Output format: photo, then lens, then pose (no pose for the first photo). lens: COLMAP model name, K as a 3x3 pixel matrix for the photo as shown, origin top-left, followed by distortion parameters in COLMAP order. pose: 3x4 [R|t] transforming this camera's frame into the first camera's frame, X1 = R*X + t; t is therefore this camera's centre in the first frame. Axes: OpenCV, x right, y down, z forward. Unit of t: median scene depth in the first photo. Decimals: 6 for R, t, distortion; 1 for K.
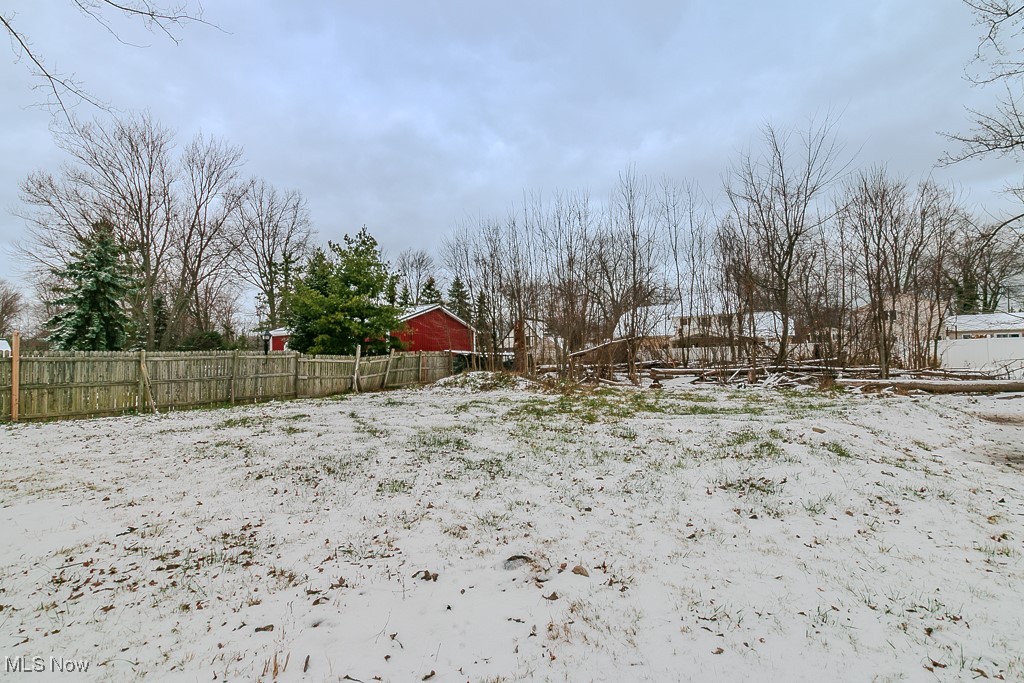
lens RADIAL K [[478.6, 0, 516.0], [0, 478.6, 368.4], [0, 0, 1]] dist [-0.000188, -0.000162]
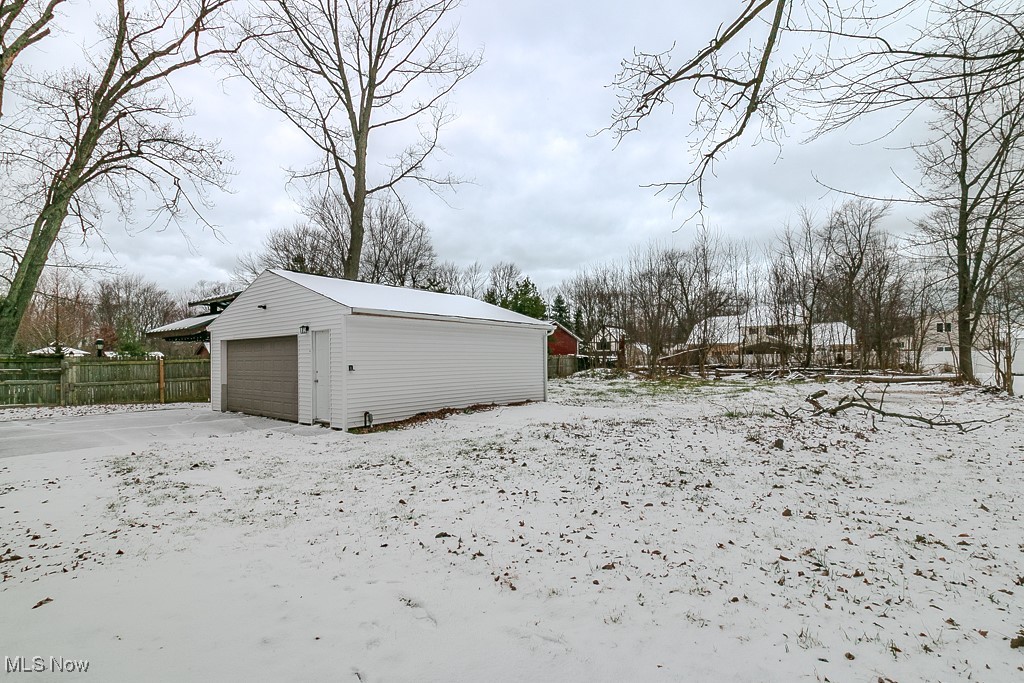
lens RADIAL K [[478.6, 0, 516.0], [0, 478.6, 368.4], [0, 0, 1]] dist [-0.000188, -0.000162]
pose [[0.990363, 0.016877, -0.137466, -0.089317], [-0.017661, 0.999834, -0.004480, 0.012309], [0.137368, 0.006865, 0.990496, -0.391440]]
